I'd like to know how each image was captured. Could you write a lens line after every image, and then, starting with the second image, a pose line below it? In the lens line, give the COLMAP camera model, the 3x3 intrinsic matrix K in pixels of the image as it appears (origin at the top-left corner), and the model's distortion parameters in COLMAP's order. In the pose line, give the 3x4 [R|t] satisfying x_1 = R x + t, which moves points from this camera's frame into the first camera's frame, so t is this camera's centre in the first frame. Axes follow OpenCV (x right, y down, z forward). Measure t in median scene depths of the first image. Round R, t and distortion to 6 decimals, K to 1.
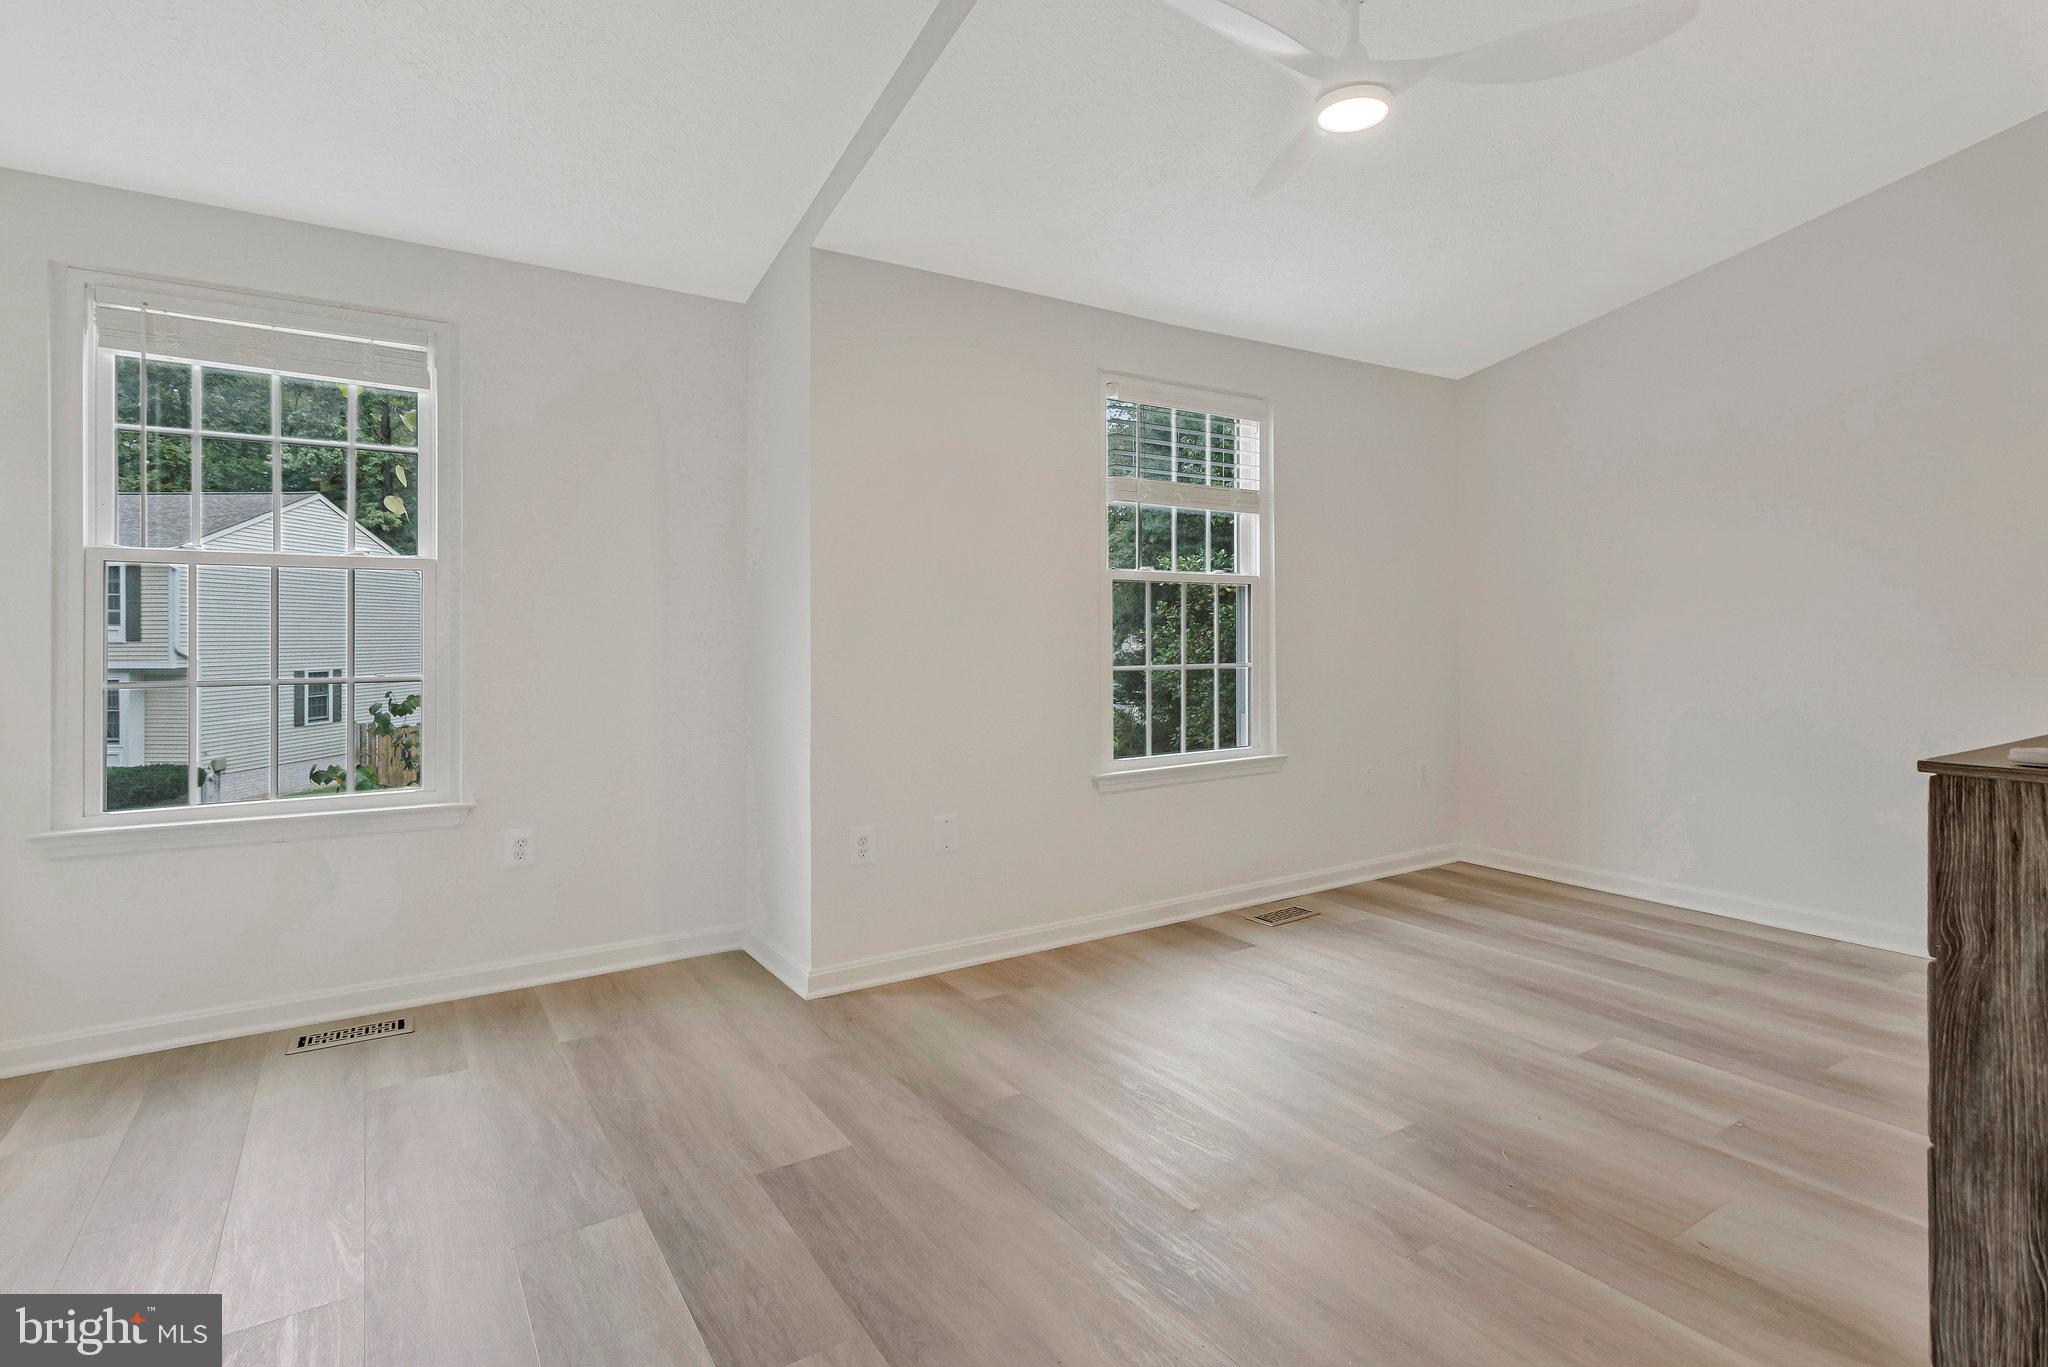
lens RADIAL K [[991.5, 0, 1005.4], [0, 991.5, 628.9], [0, 0, 1]] dist [0.004032, 0.000502]
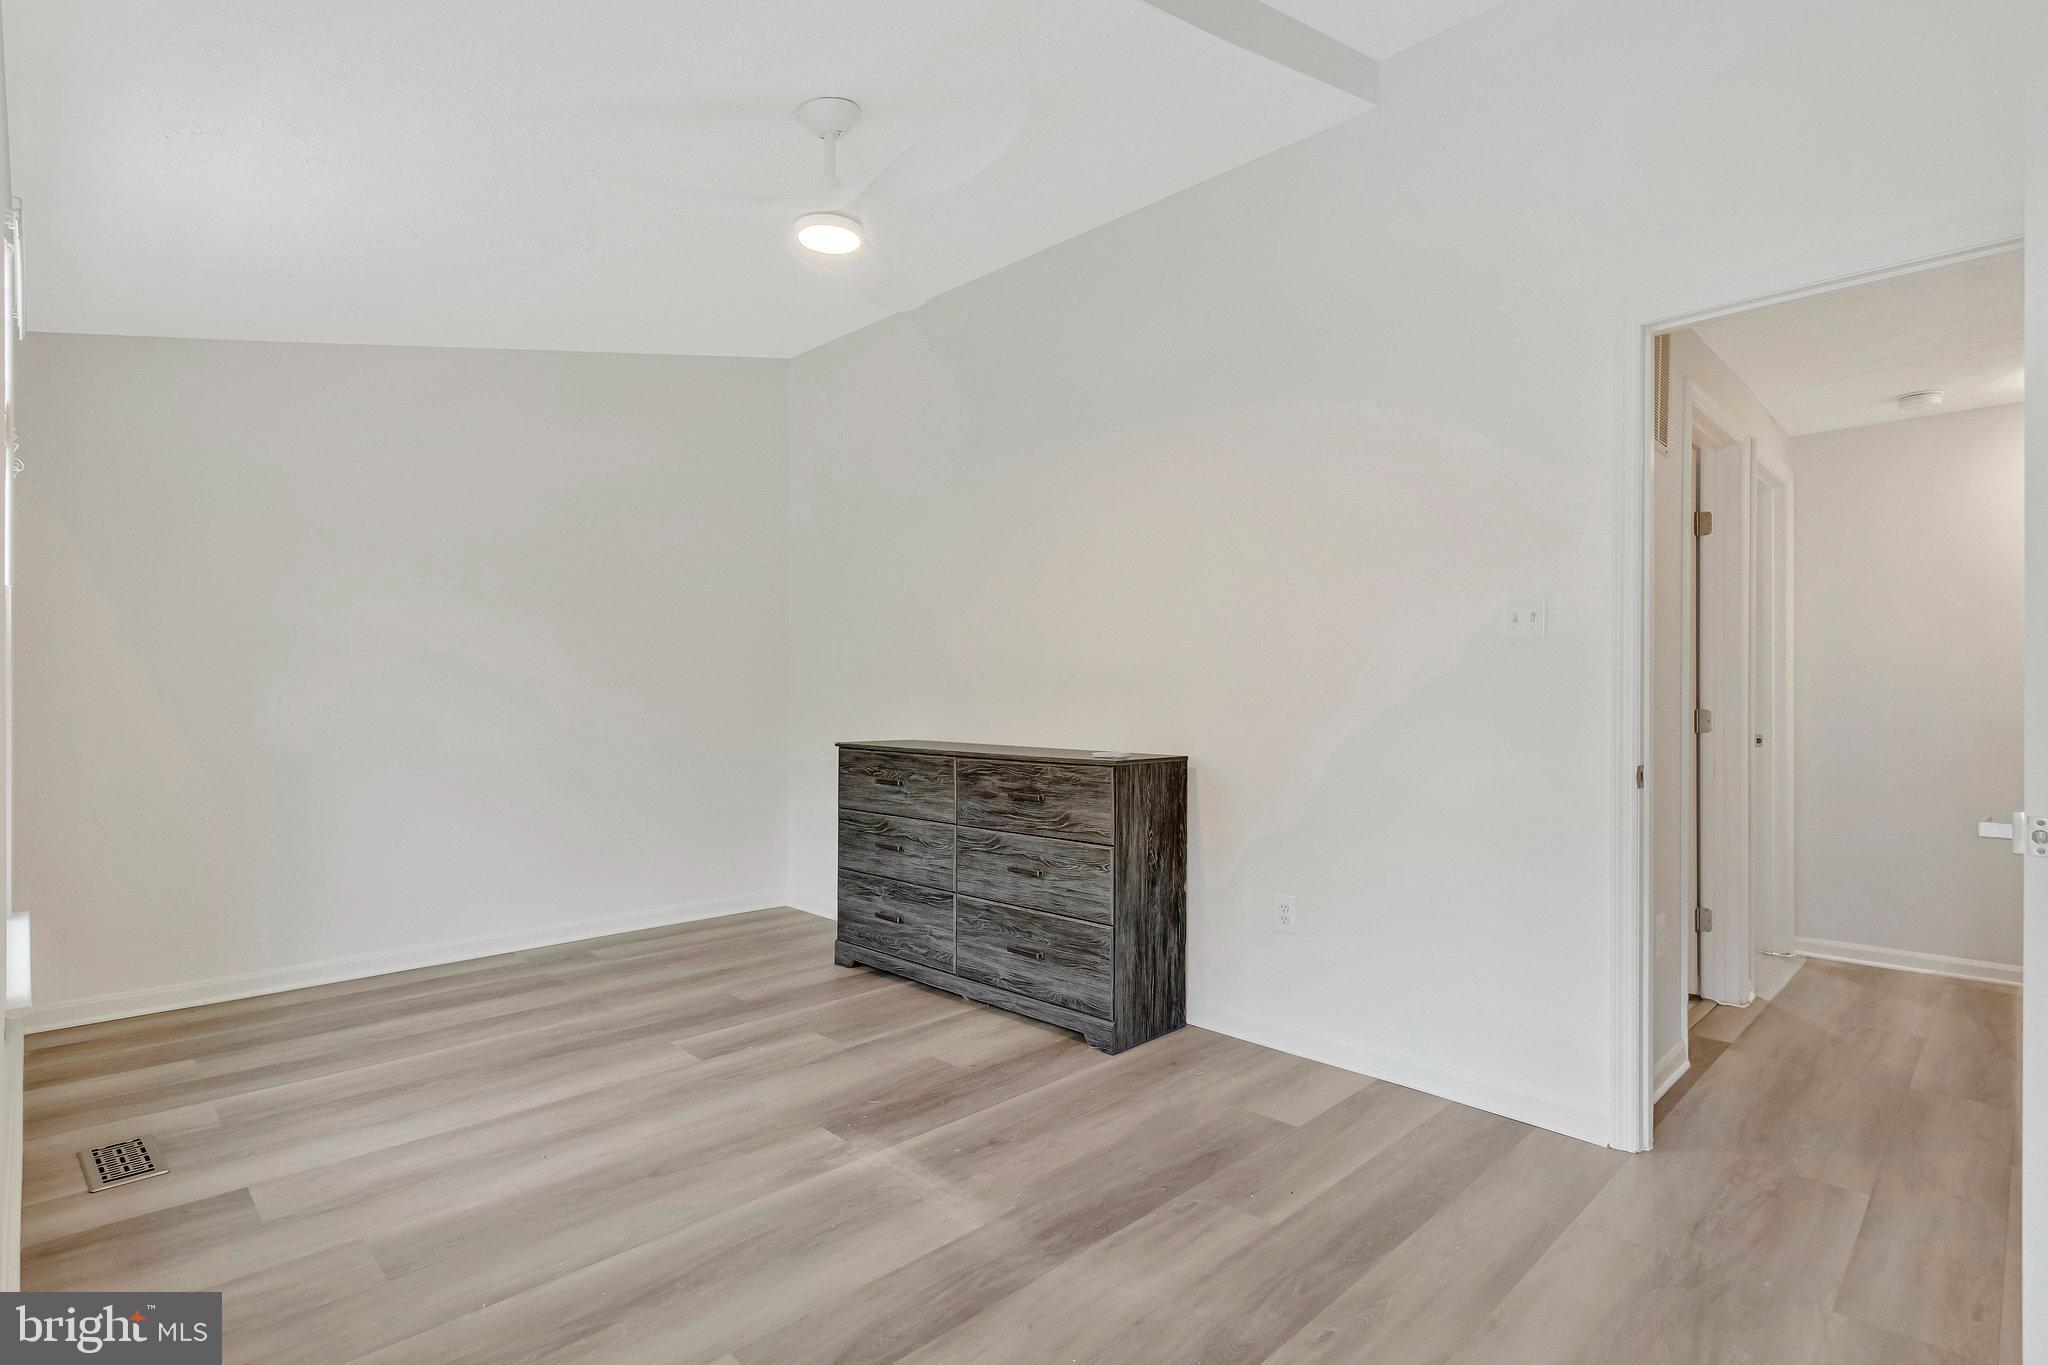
lens RADIAL K [[991.5, 0, 1025.8], [0, 991.5, 685.1], [0, 0, 1]] dist [0.004032, 0.000502]
pose [[-0.195614, 0.004384, 0.980671, -0.658847], [-0.007442, 0.999955, -0.005955, -0.020648], [-0.980653, -0.008463, -0.195573, 0.819930]]
